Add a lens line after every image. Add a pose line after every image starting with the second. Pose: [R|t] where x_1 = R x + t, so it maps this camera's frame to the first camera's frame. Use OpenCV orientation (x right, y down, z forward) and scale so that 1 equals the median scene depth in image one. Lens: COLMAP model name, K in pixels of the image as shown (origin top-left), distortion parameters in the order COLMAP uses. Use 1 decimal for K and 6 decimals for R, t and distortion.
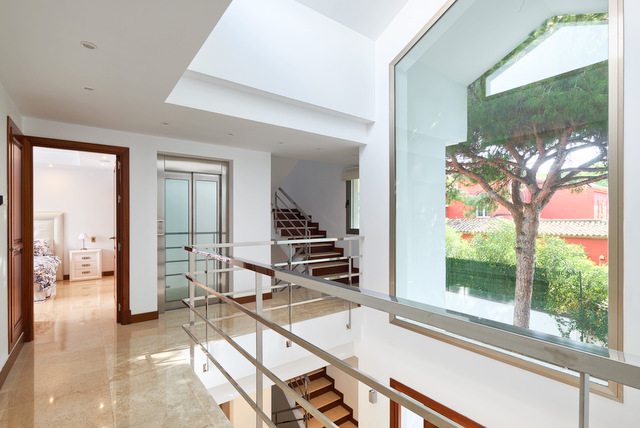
lens RADIAL K [[313.0, 0, 321.4], [0, 313.0, 217.7], [0, 0, 1]] dist [0.001336, 0.000044]
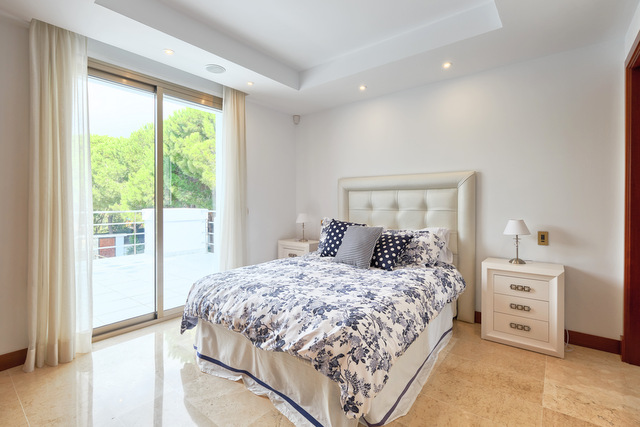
lens RADIAL K [[297.8, 0, 320.4], [0, 297.8, 207.6], [0, 0, 1]] dist [-0.002011, -0.000249]
pose [[0.263204, 0.019136, -0.964550, -0.479457], [0.003882, 0.999774, 0.020894, 0.025908], [0.964732, -0.009244, 0.263070, 0.684717]]
